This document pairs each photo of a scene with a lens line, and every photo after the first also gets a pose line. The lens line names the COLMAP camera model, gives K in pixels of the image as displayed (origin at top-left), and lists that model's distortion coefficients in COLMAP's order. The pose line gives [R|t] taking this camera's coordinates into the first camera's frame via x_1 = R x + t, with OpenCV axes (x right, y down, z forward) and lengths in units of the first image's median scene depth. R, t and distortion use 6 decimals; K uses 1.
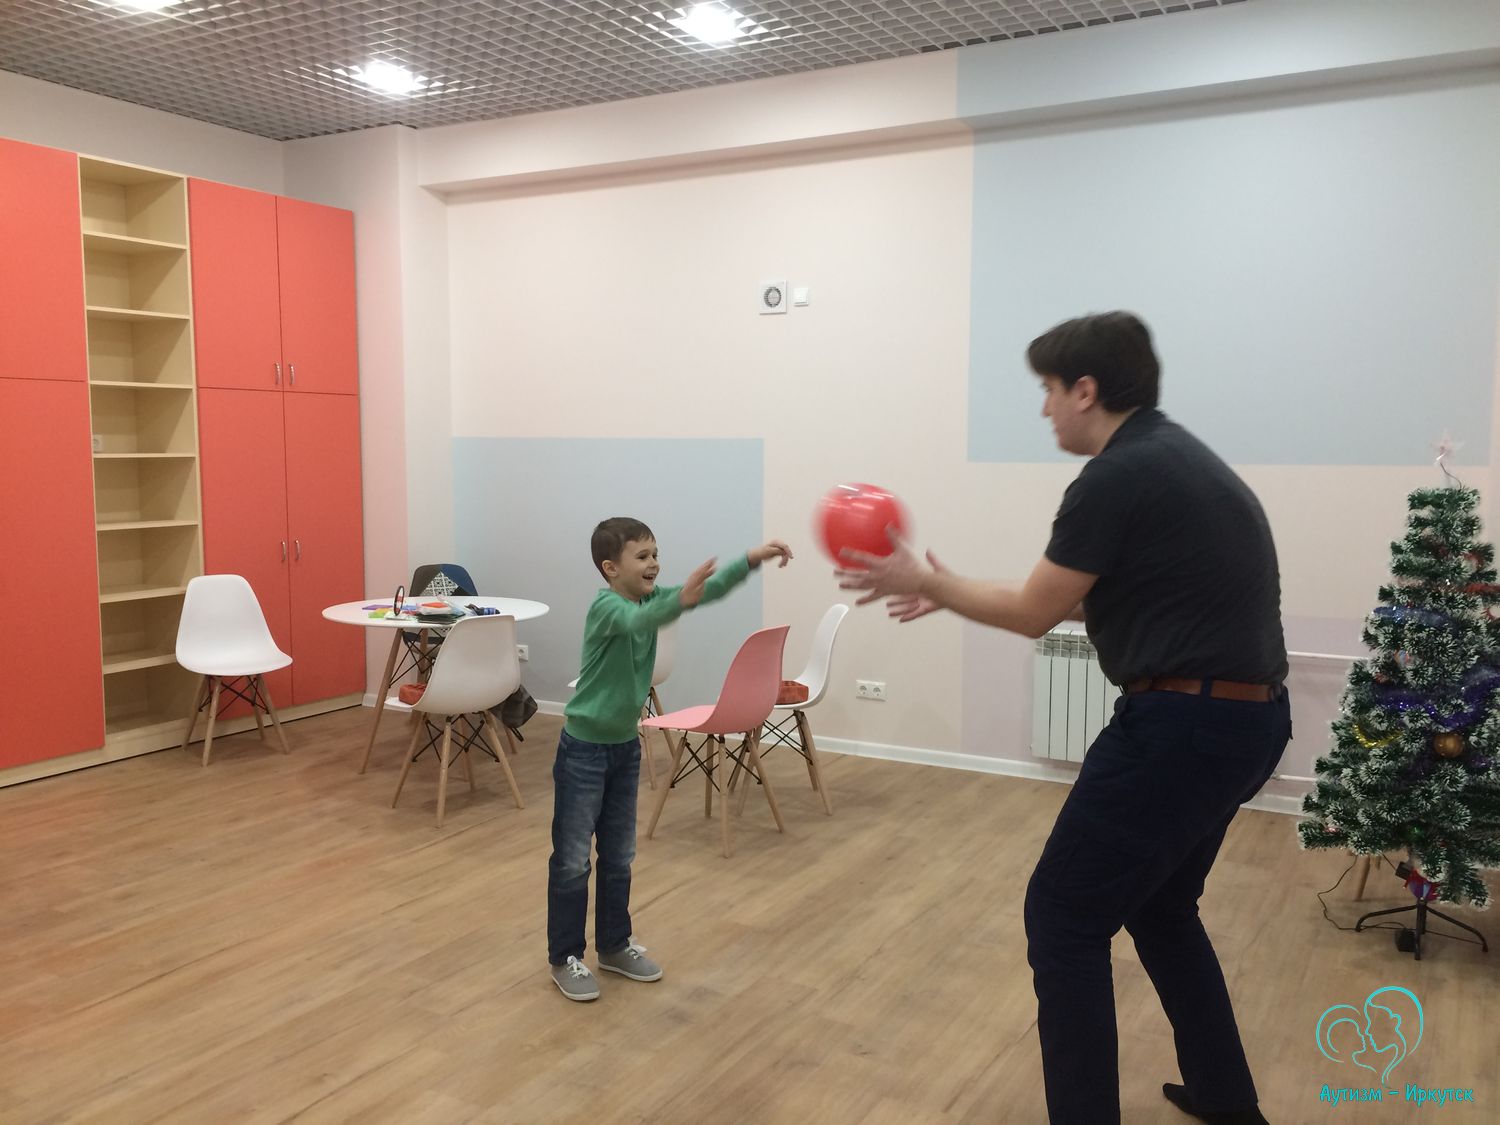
lens RADIAL K [[1260.1, 0, 742.3], [0, 1260.1, 569.3], [0, 0, 1]] dist [0.080361, -0.095235]
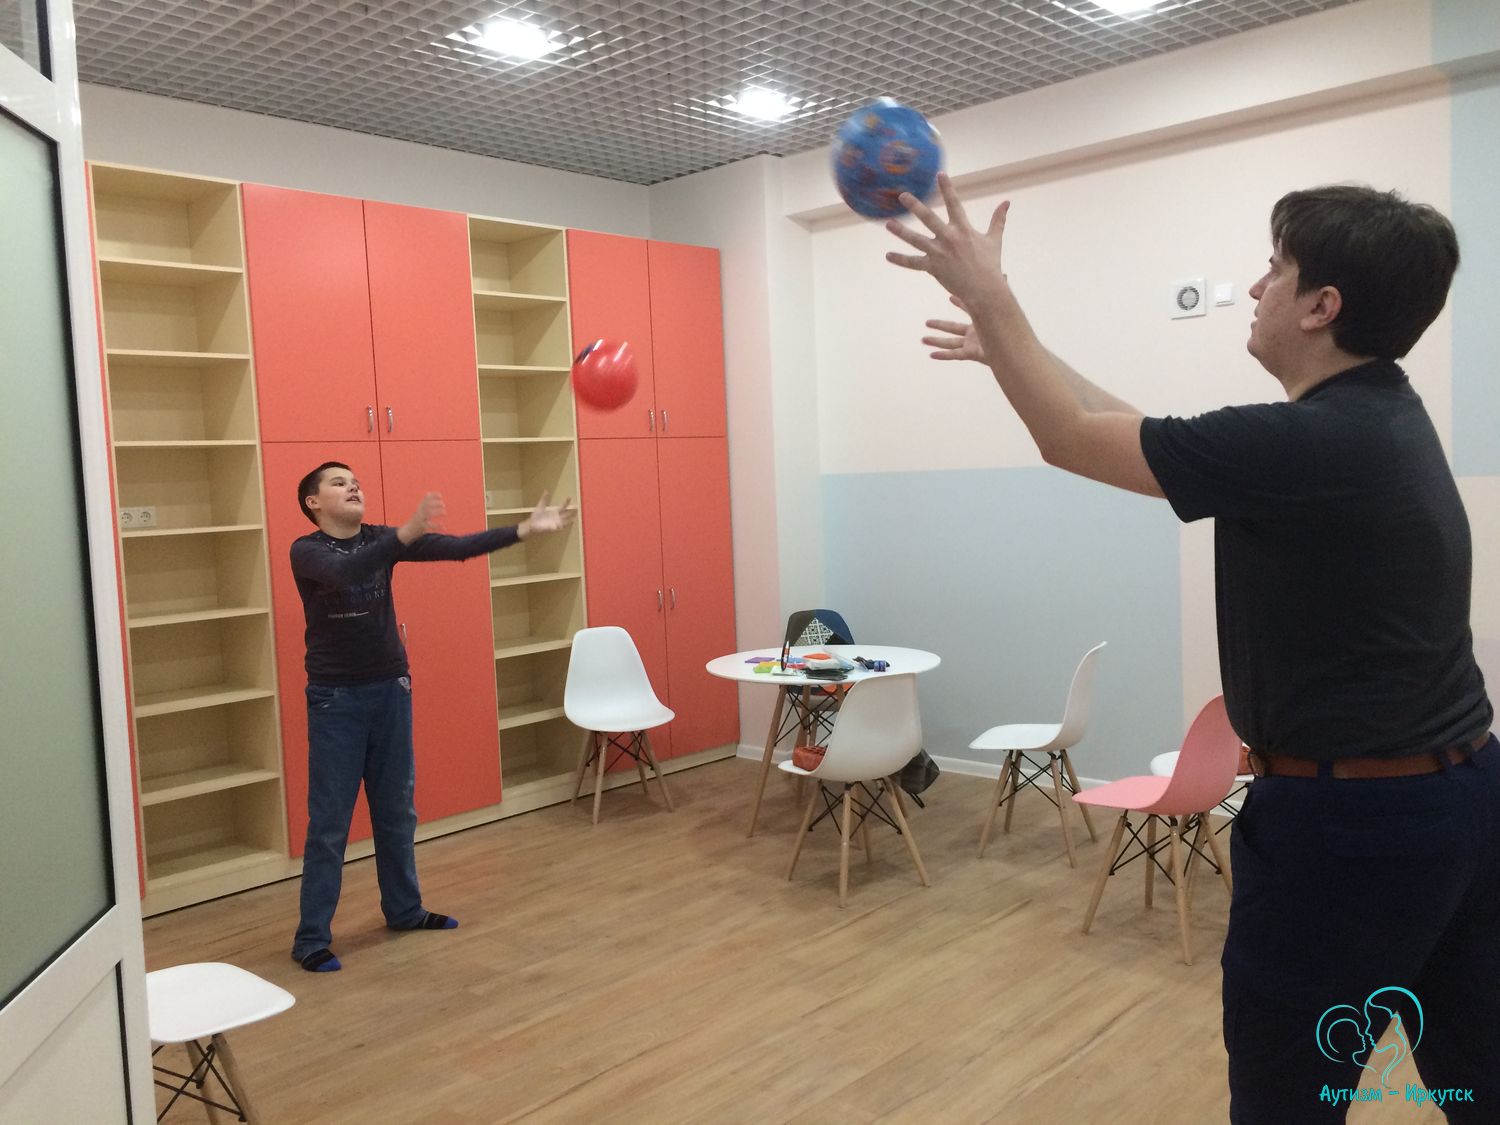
lens RADIAL K [[1260.1, 0, 755.7], [0, 1260.1, 575.6], [0, 0, 1]] dist [0.080361, -0.095235]
pose [[0.970583, -0.026024, -0.239356, -0.069505], [0.022884, 0.999612, -0.015889, -0.020063], [0.239677, 0.009944, 0.970802, 0.090096]]
